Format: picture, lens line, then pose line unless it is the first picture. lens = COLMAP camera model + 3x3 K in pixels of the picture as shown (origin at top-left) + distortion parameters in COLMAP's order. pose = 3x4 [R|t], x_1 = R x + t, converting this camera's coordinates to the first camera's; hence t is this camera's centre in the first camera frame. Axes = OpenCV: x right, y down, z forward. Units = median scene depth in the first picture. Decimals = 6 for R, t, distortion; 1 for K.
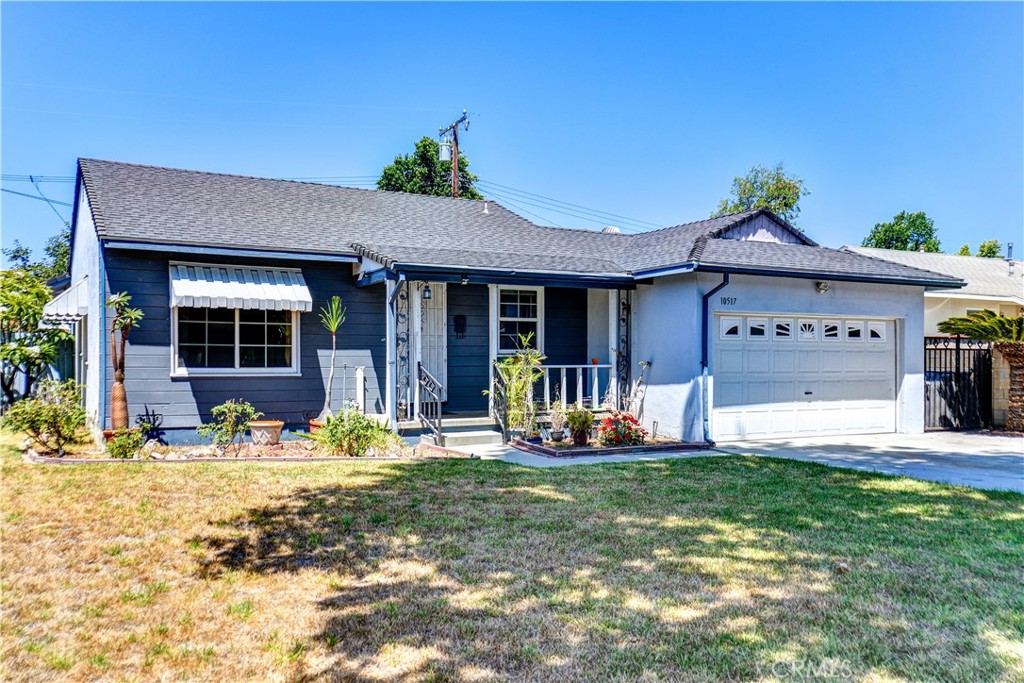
lens RADIAL K [[891.5, 0, 512.0], [0, 891.5, 341.5], [0, 0, 1]] dist [-0.004303, -0.000080]
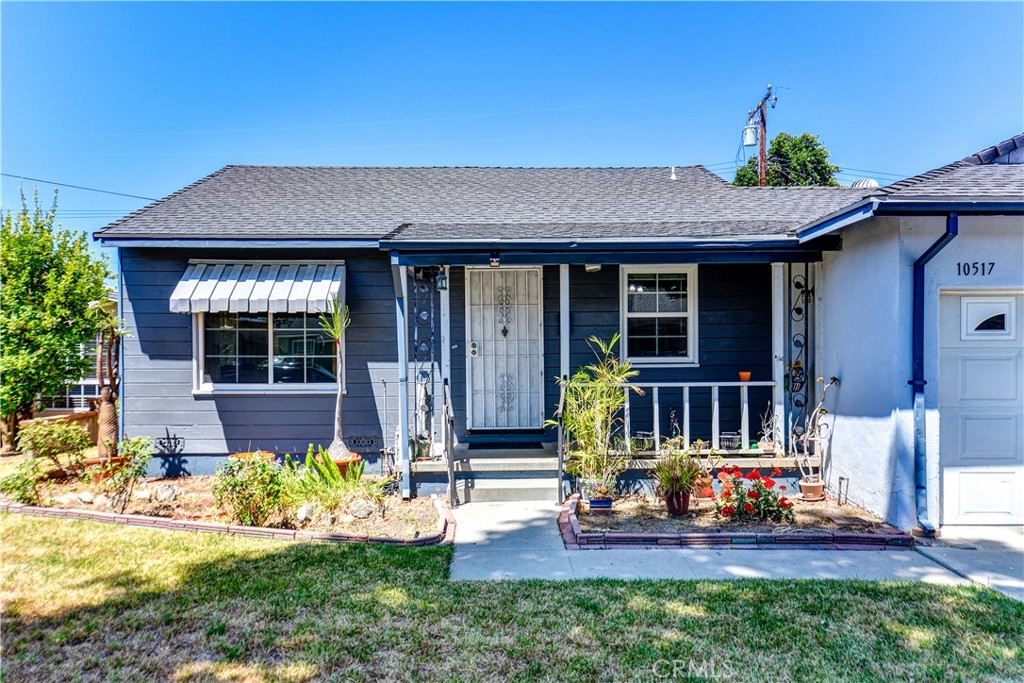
lens RADIAL K [[765.3, 0, 511.7], [0, 765.3, 354.6], [0, 0, 1]] dist [0.007503, 0.003971]
pose [[0.880020, -0.005810, -0.474902, 0.222073], [0.016016, 0.999719, 0.017448, -0.006209], [0.474667, -0.022961, 0.879866, 0.465920]]
